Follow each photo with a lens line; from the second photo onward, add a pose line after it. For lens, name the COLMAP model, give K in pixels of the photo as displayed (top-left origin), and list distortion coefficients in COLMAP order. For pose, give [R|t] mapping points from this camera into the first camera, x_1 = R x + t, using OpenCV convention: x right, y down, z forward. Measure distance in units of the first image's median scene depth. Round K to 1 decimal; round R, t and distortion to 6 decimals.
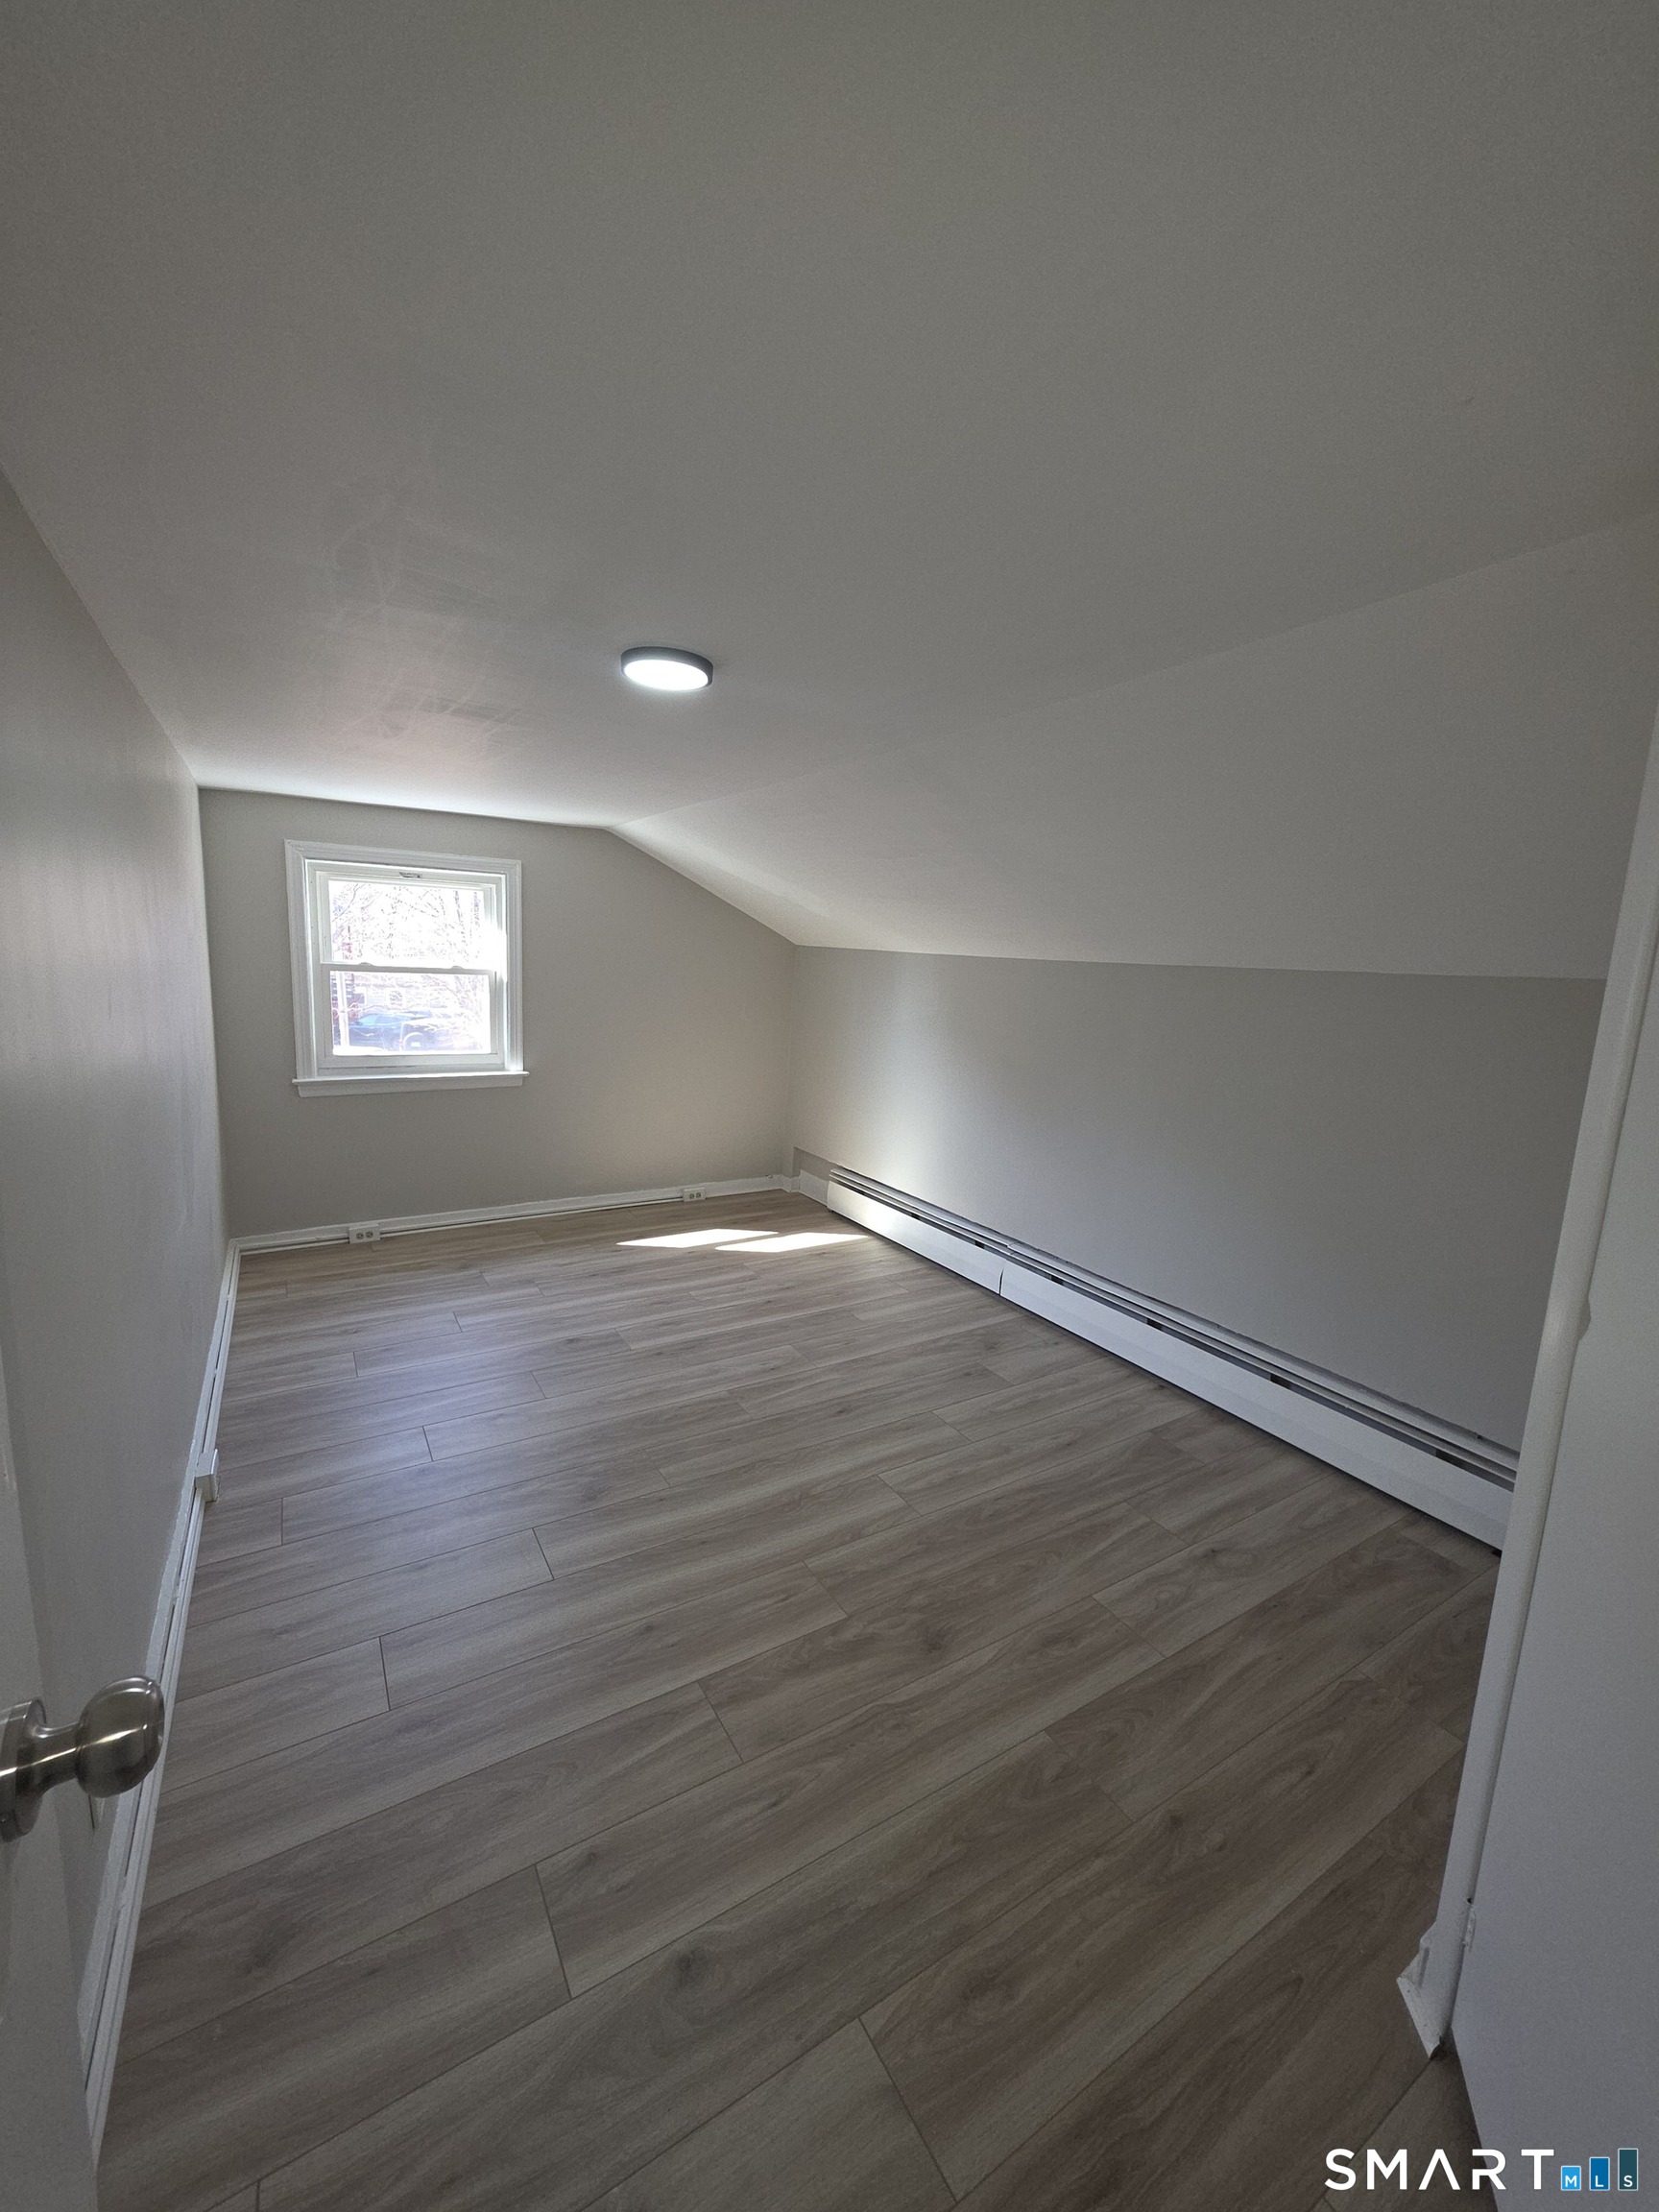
lens RADIAL K [[878.9, 0, 831.4], [0, 878.9, 1102.1], [0, 0, 1]] dist [0.000040, 0.000851]
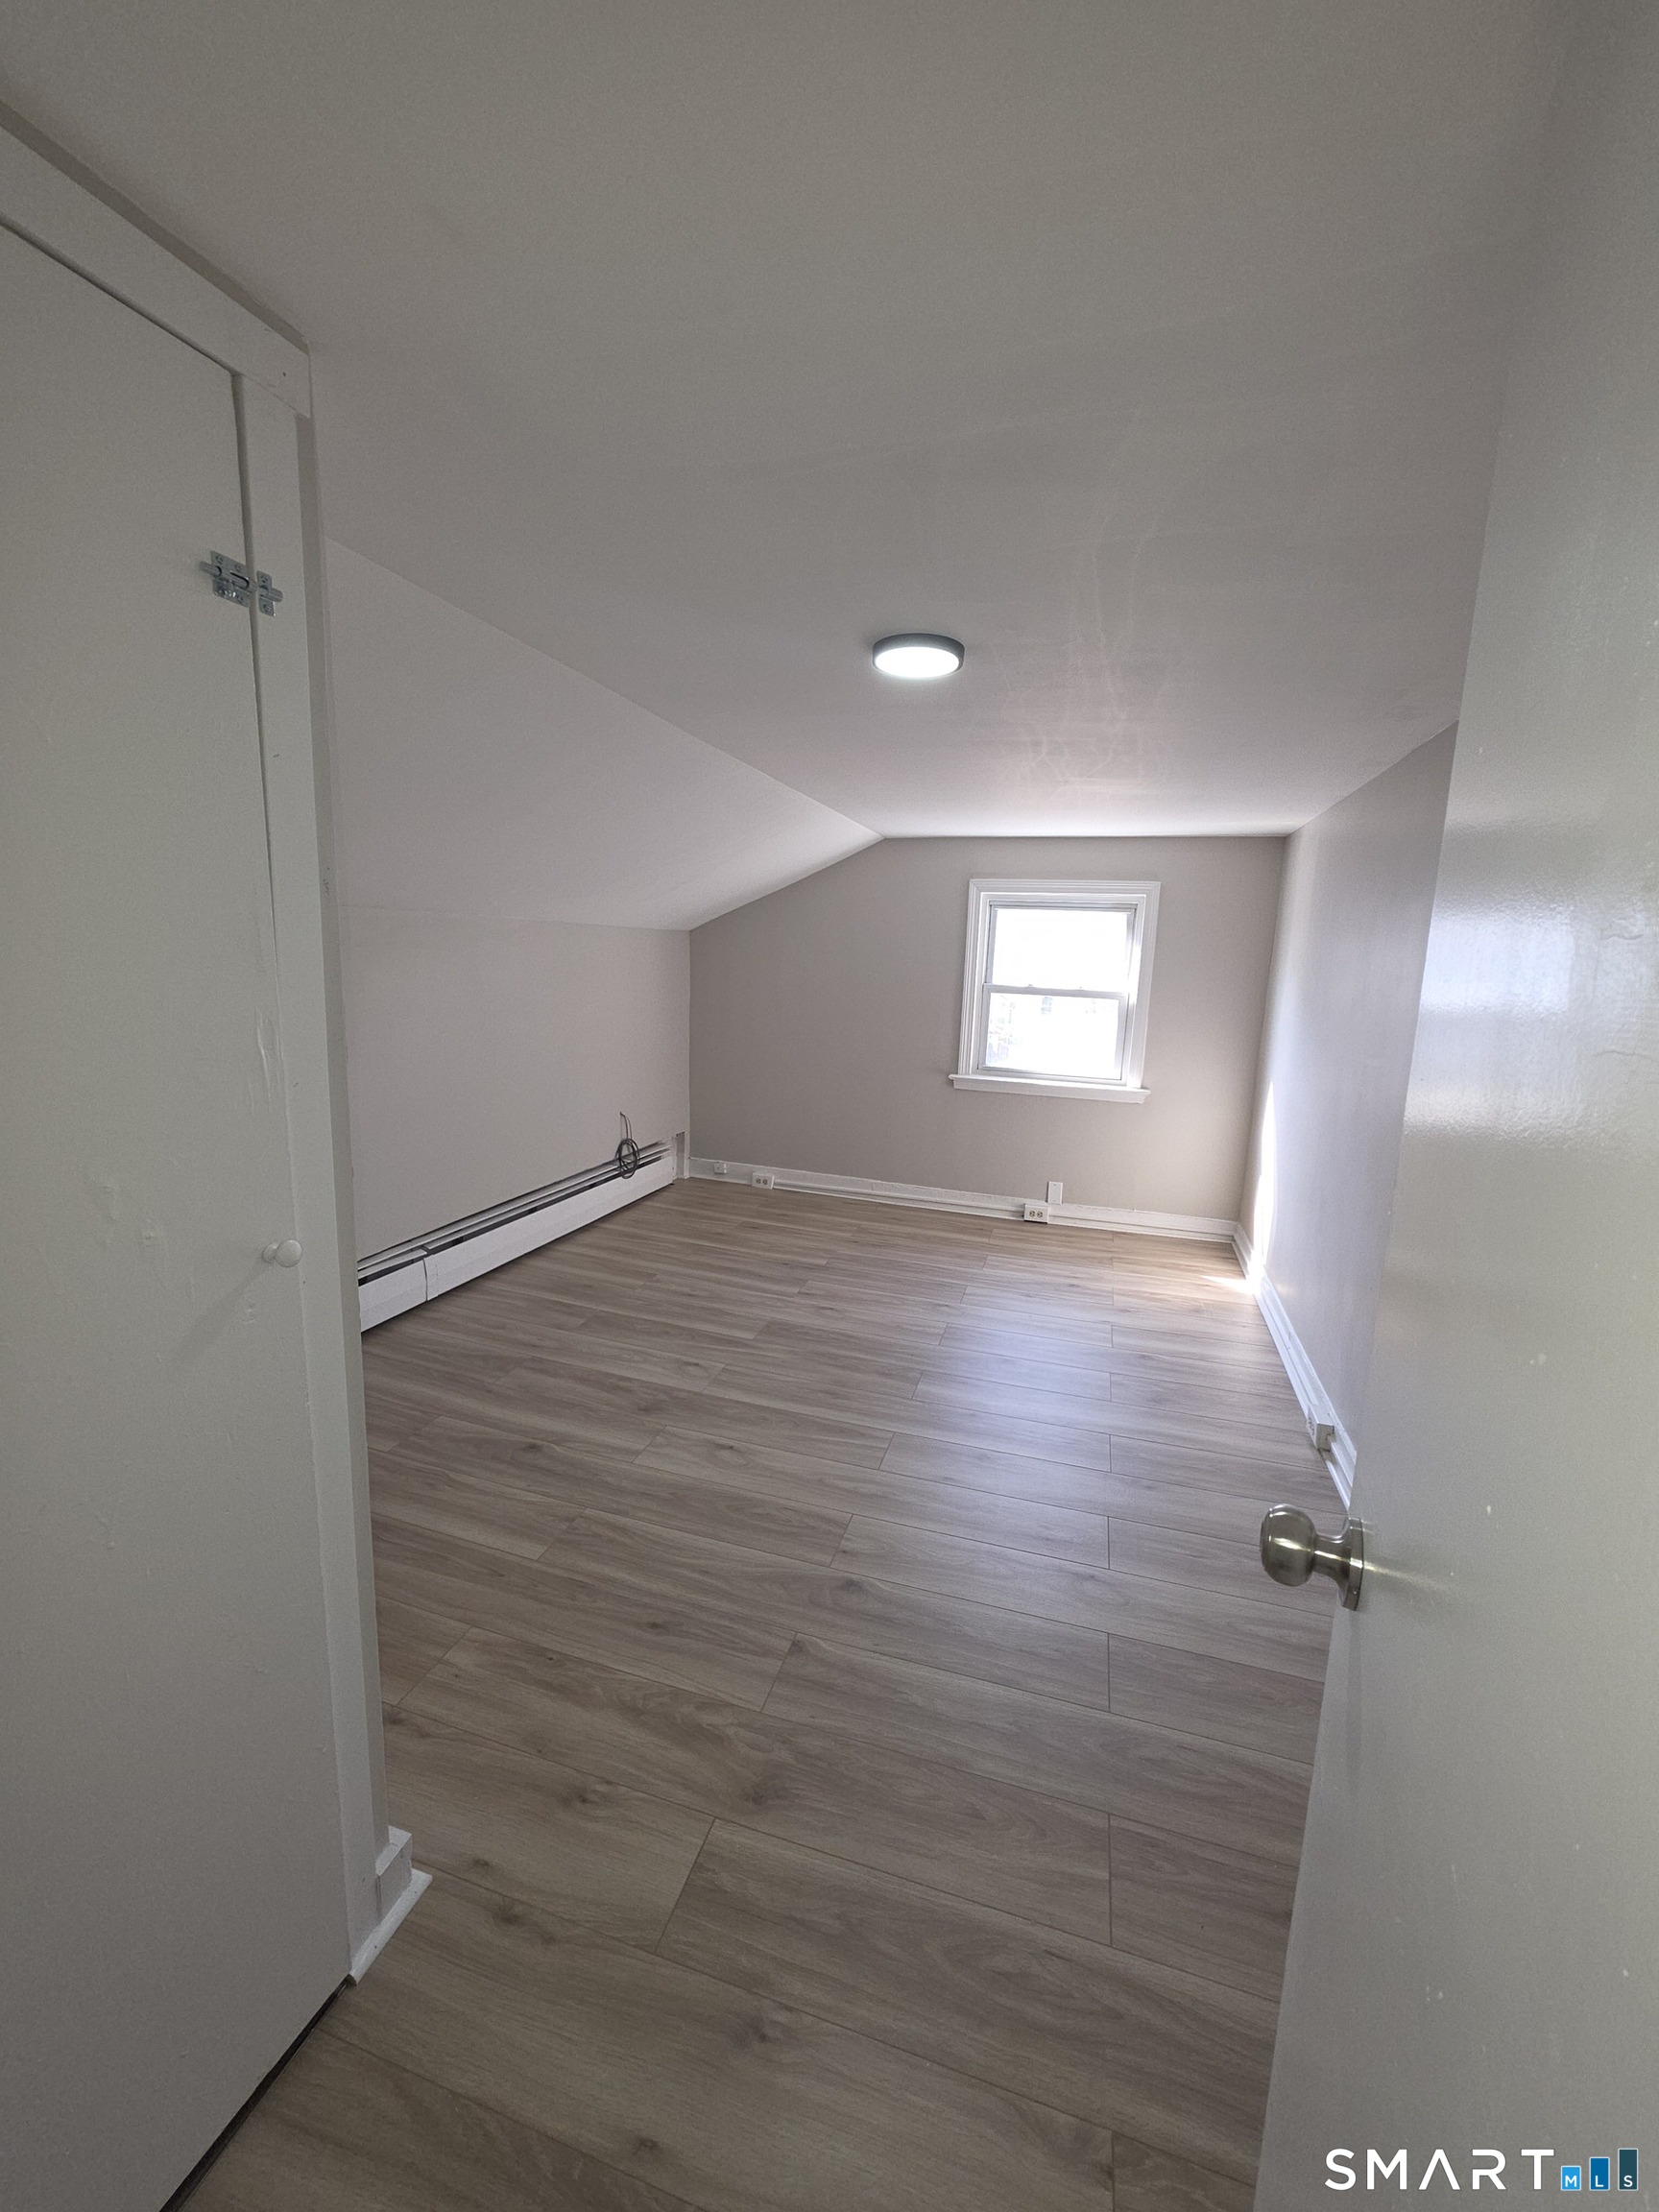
lens RADIAL K [[887.3, 0, 869.8], [0, 887.3, 1084.8], [0, 0, 1]] dist [0.032018, 0.000183]
pose [[0.685936, 0.095146, -0.721414, 0.242308], [-0.135880, 0.990724, 0.001467, -0.012278], [0.714862, 0.097019, 0.692502, 0.149004]]
